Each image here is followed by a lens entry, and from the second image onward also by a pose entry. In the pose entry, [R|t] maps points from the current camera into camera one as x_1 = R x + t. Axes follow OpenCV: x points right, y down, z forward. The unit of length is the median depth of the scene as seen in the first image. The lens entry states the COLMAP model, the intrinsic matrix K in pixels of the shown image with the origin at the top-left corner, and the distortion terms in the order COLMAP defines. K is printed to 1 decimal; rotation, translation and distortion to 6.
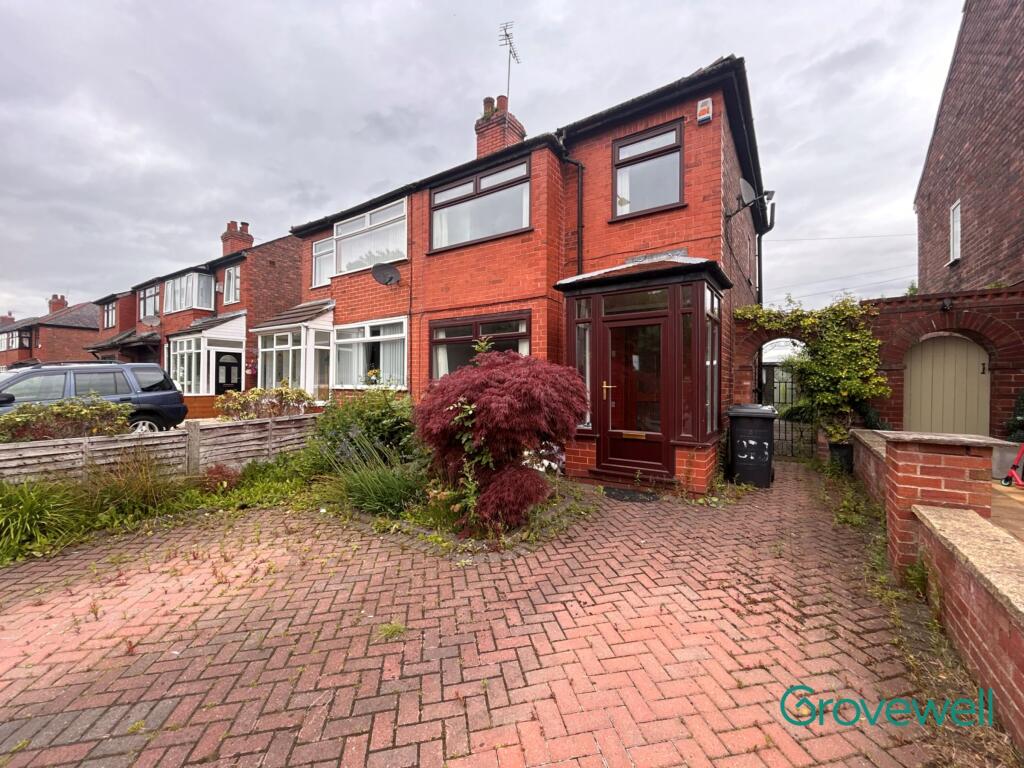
lens RADIAL K [[413.7, 0, 512.0], [0, 413.7, 384.0], [0, 0, 1]] dist [0.001502, 0.000648]
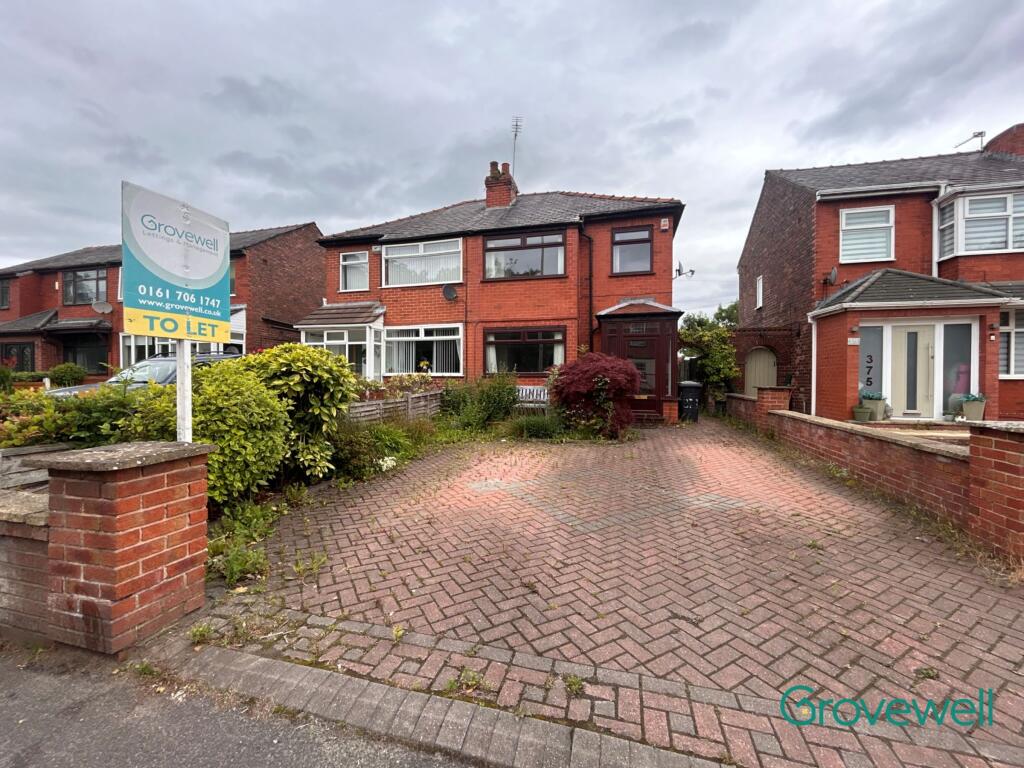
lens RADIAL K [[416.0, 0, 512.0], [0, 416.0, 384.0], [0, 0, 1]] dist [-0.000141, 0.000820]
pose [[0.946092, -0.007287, 0.323816, -0.620853], [0.002569, 0.999884, 0.014993, 0.022485], [-0.323887, -0.013353, 0.946001, -0.436455]]
